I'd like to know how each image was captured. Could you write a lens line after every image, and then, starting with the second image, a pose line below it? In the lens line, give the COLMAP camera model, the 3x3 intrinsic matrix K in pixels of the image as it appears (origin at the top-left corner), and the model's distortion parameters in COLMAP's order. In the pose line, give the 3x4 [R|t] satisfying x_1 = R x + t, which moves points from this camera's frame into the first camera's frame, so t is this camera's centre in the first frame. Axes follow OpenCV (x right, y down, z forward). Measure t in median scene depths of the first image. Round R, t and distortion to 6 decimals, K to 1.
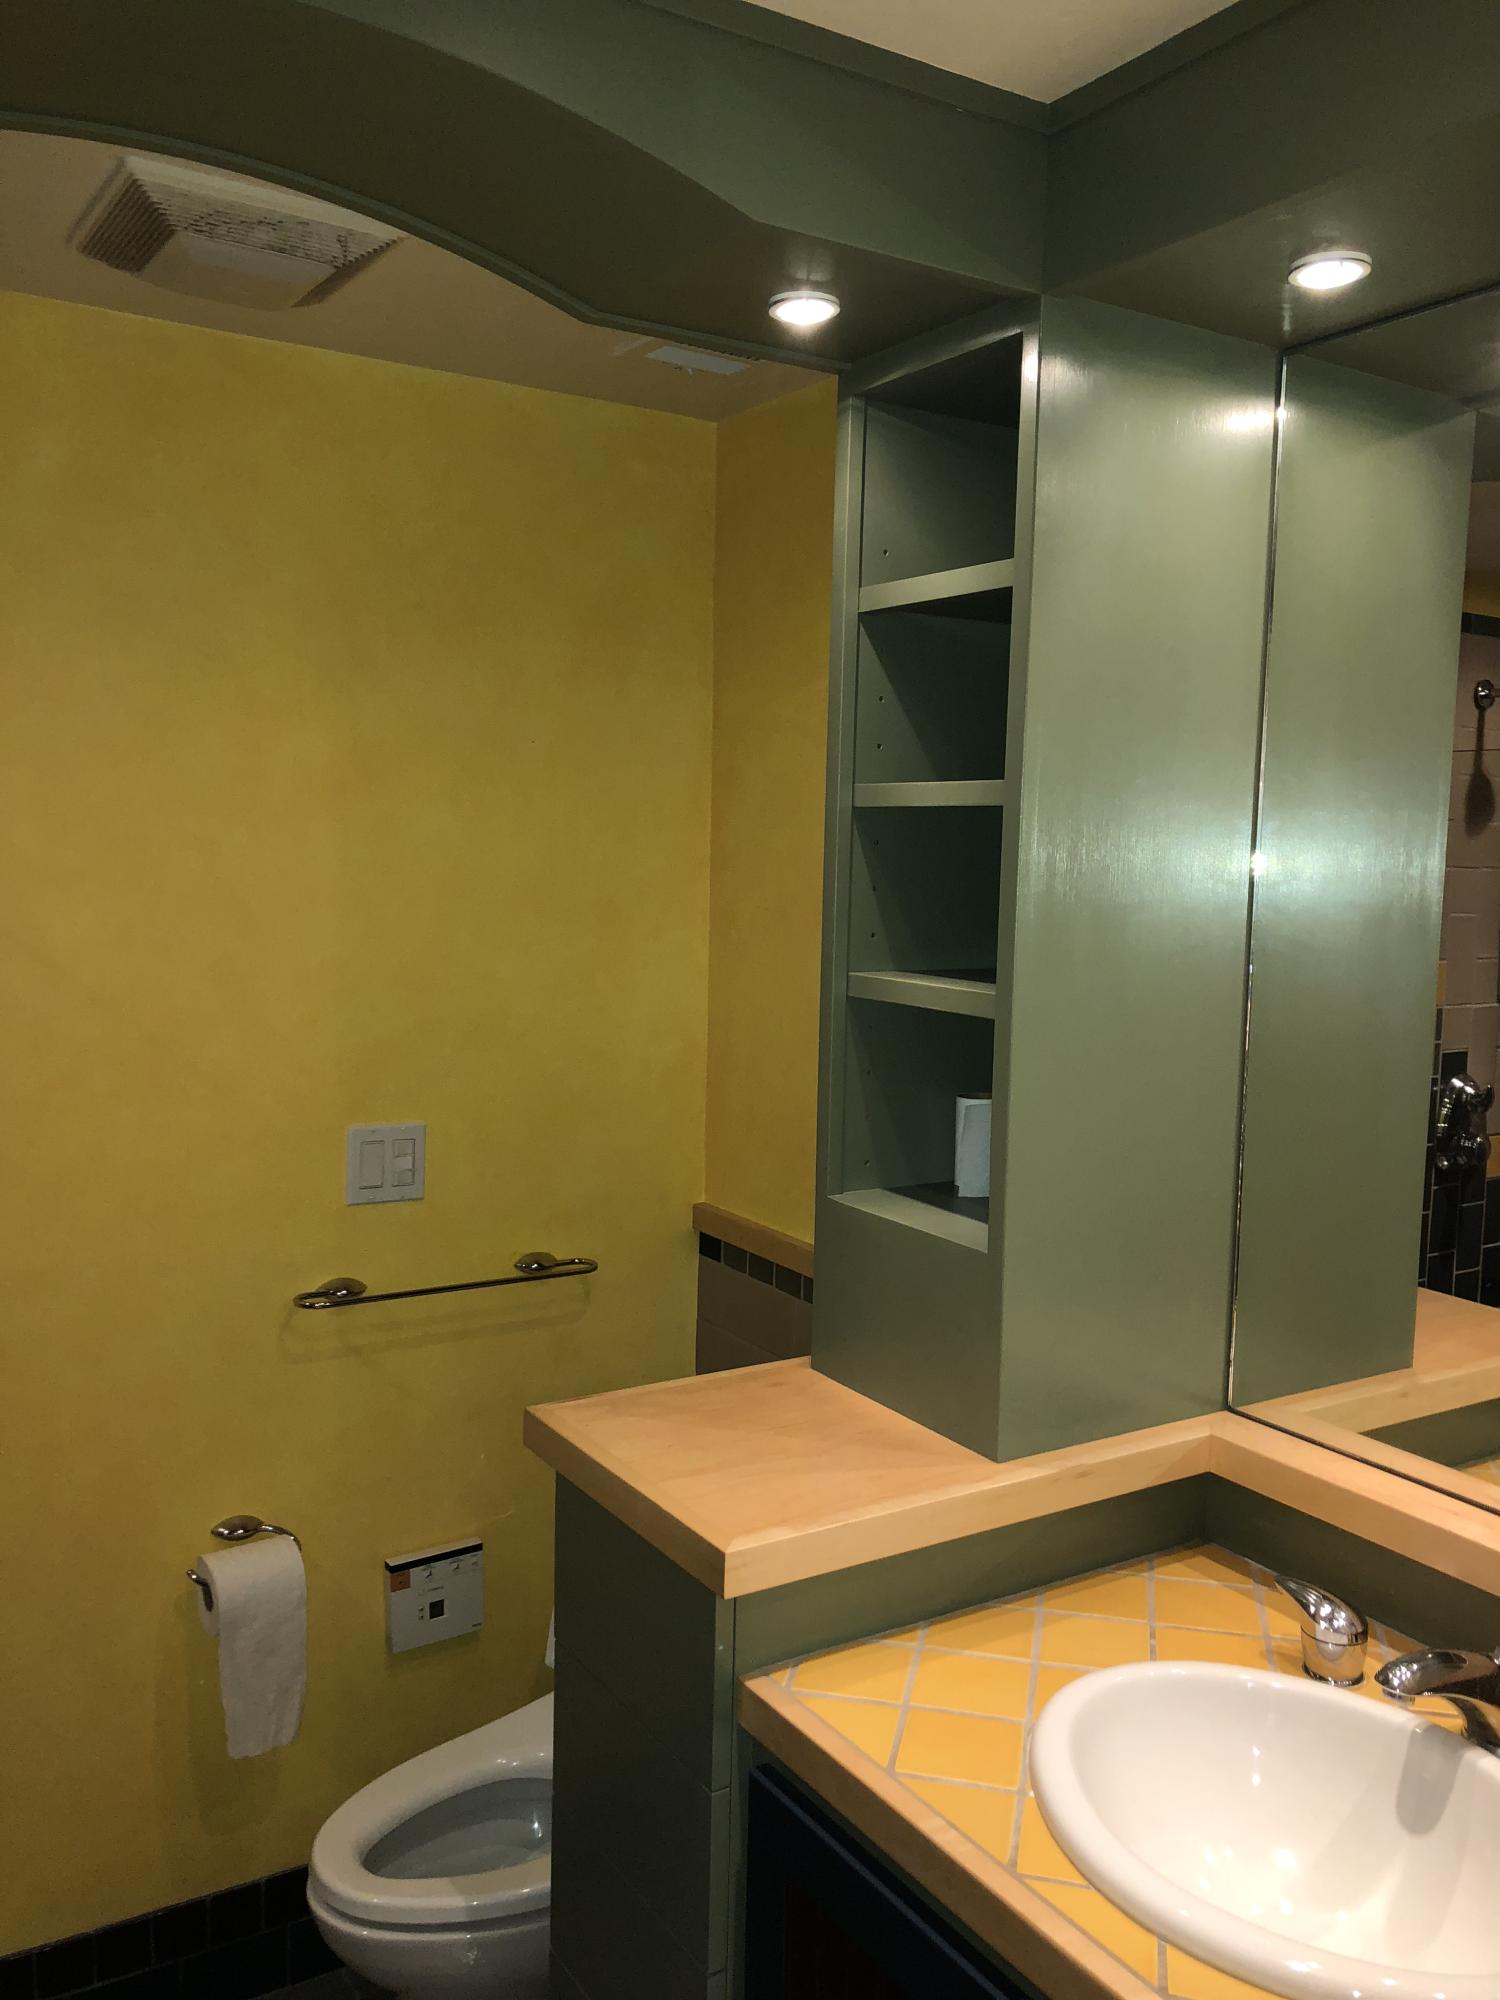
lens RADIAL K [[1656.3, 0, 764.2], [0, 1656.3, 1001.7], [0, 0, 1]] dist [0.006806, 0.008821]
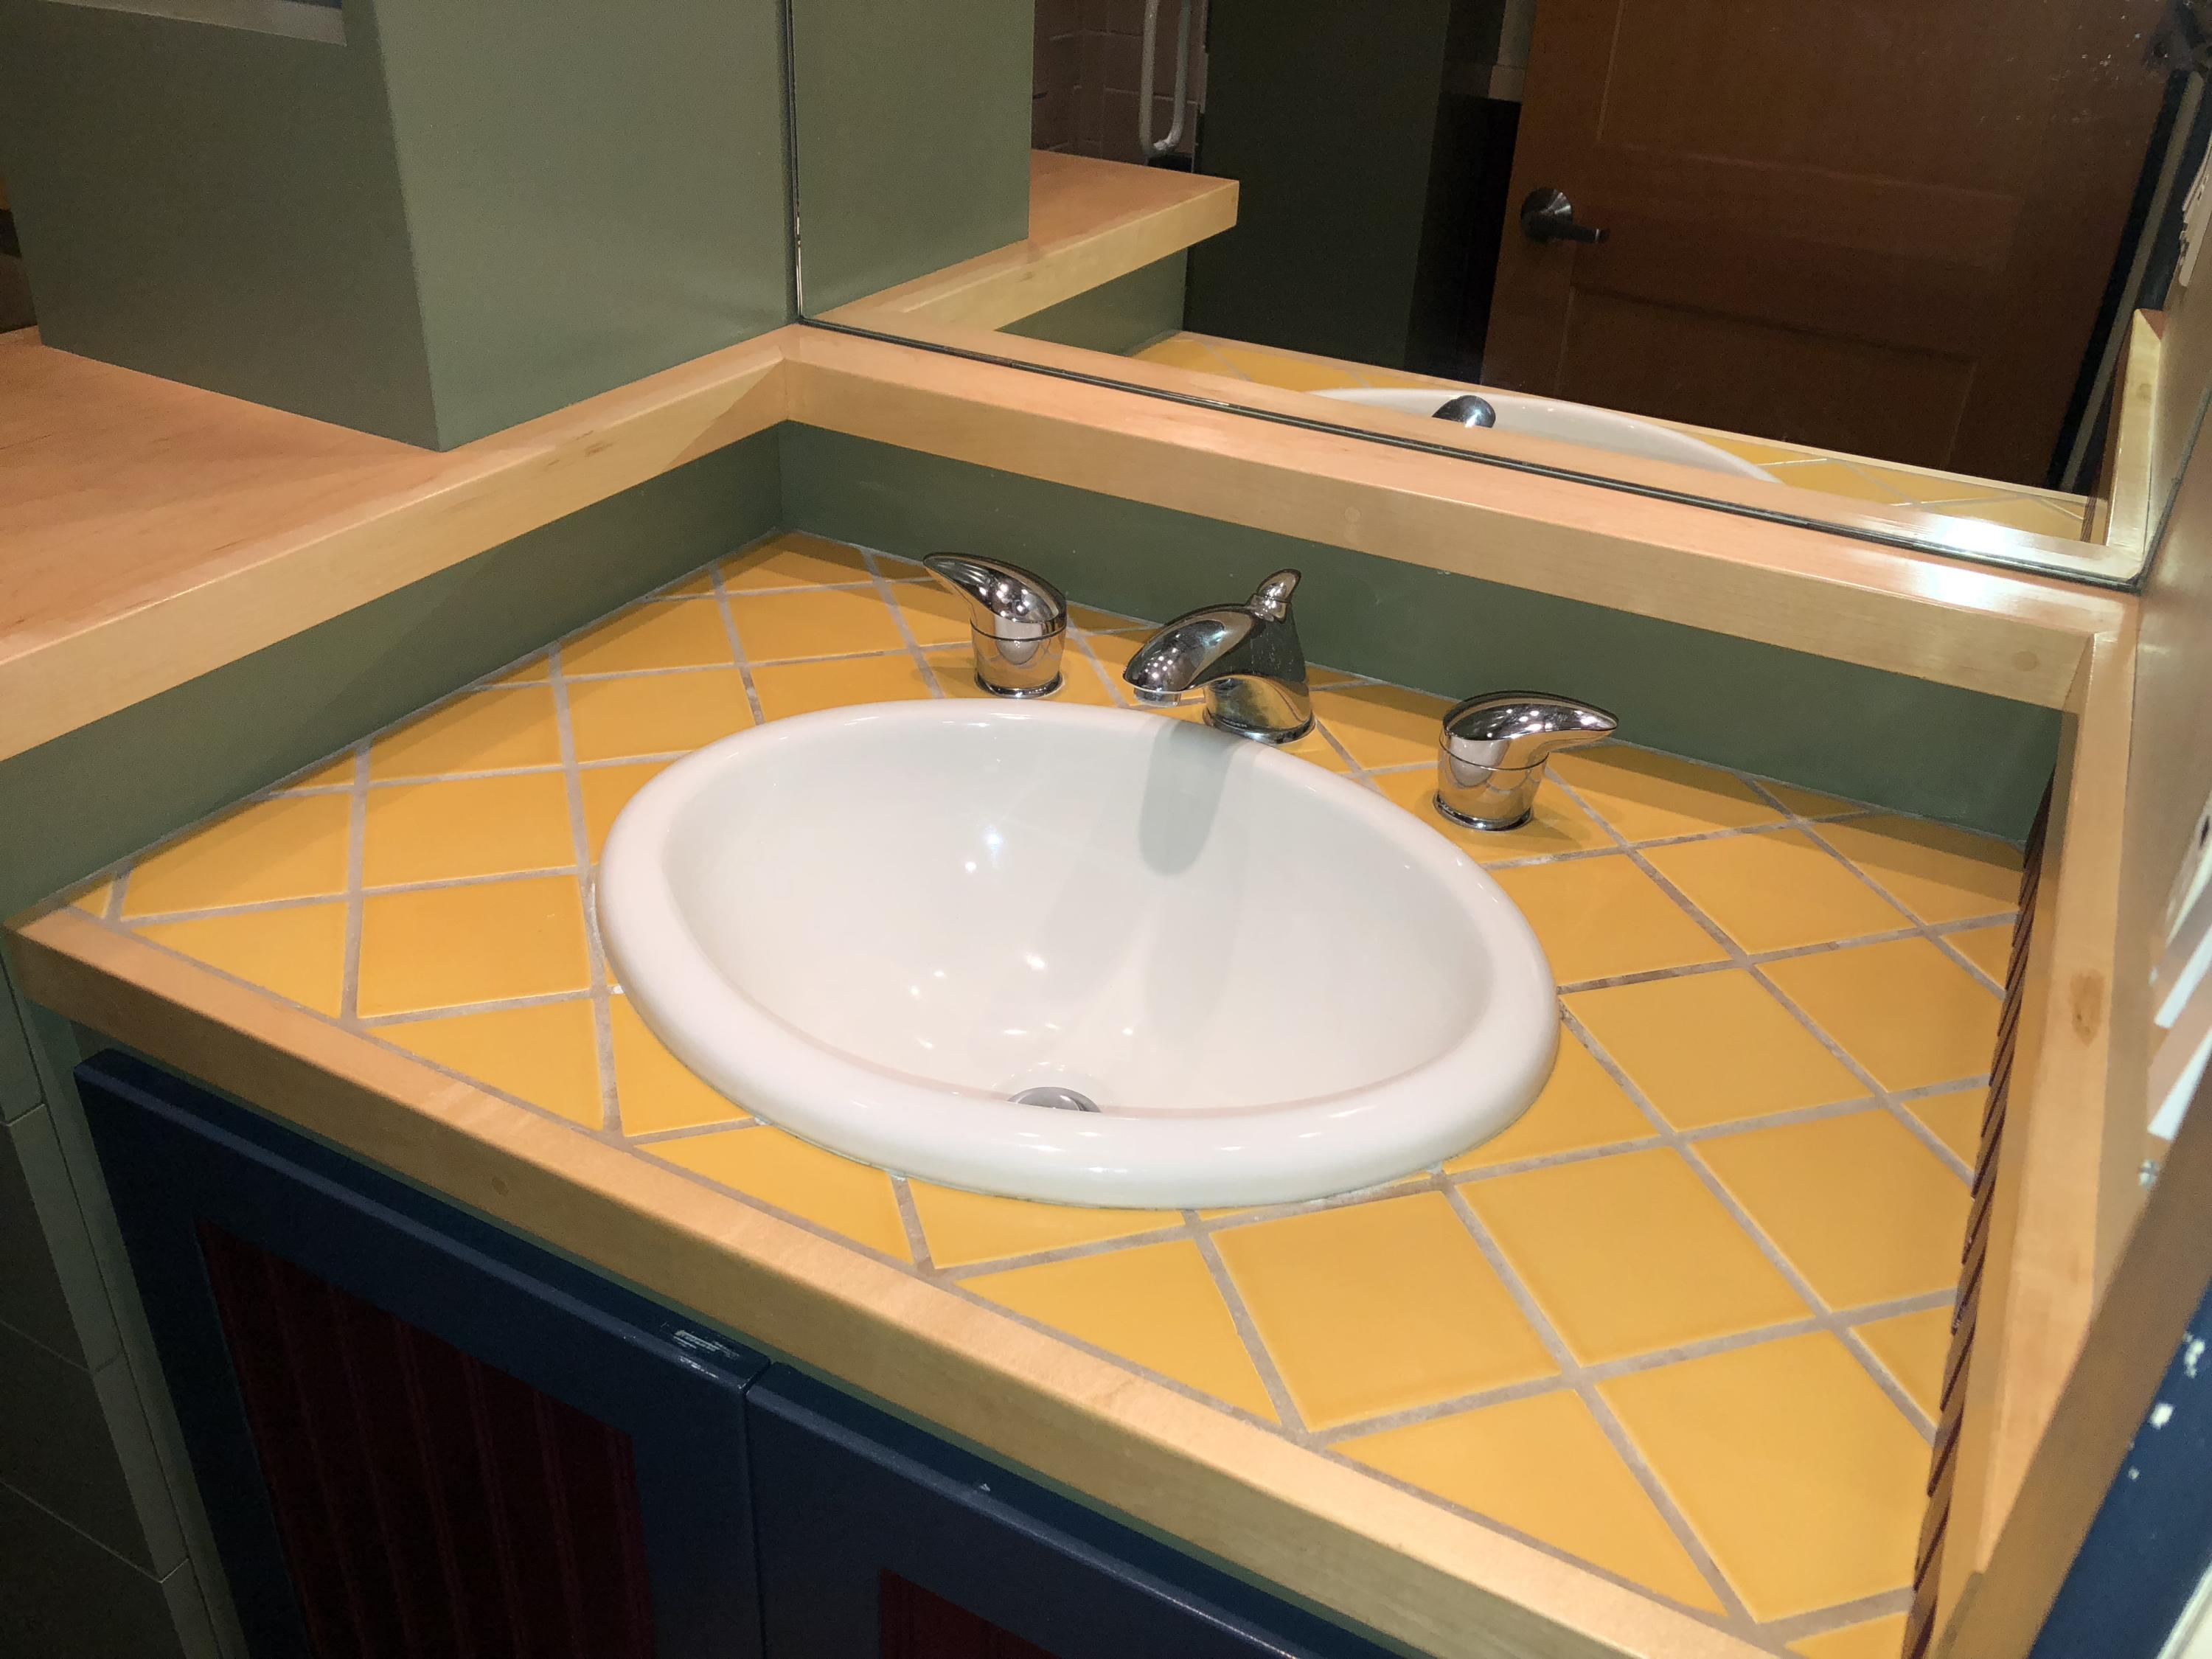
lens RADIAL K [[1831.8, 0, 1119.9], [0, 1831.8, 839.2], [0, 0, 1]] dist [0.006806, 0.008821]
pose [[0.867853, -0.241351, 0.434259, 0.042843], [0.020644, 0.890838, 0.453851, 0.127791], [-0.496392, -0.384912, 0.778099, 0.382246]]
